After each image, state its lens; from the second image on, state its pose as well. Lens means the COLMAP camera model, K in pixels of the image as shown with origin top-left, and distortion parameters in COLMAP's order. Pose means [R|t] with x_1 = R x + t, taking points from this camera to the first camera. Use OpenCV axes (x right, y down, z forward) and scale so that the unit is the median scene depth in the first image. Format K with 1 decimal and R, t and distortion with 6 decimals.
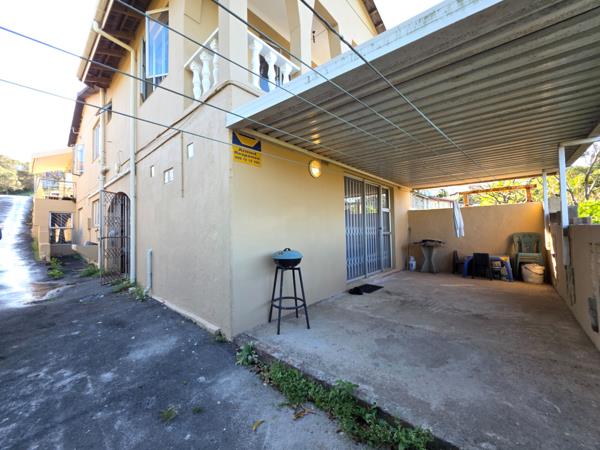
lens RADIAL K [[240.4, 0, 300.4], [0, 240.4, 223.2], [0, 0, 1]] dist [-0.000453, 0.001327]
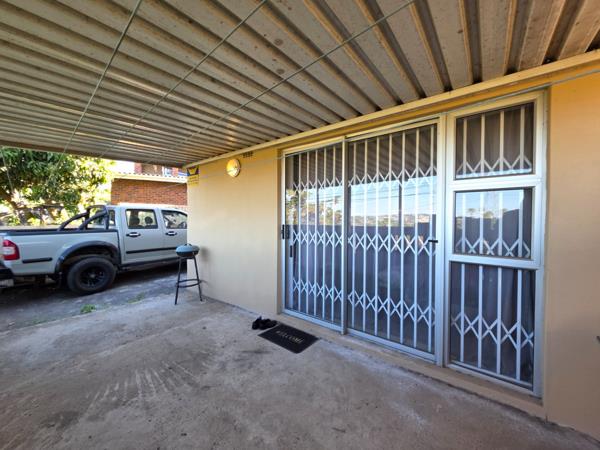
lens RADIAL K [[240.4, 0, 300.0], [0, 240.4, 222.1], [0, 0, 1]] dist [-0.000453, 0.001327]
pose [[0.059870, 0.036994, -0.997520, 1.166242], [0.027933, 0.998860, 0.038721, -0.046298], [0.997815, -0.030182, 0.058768, 1.355509]]
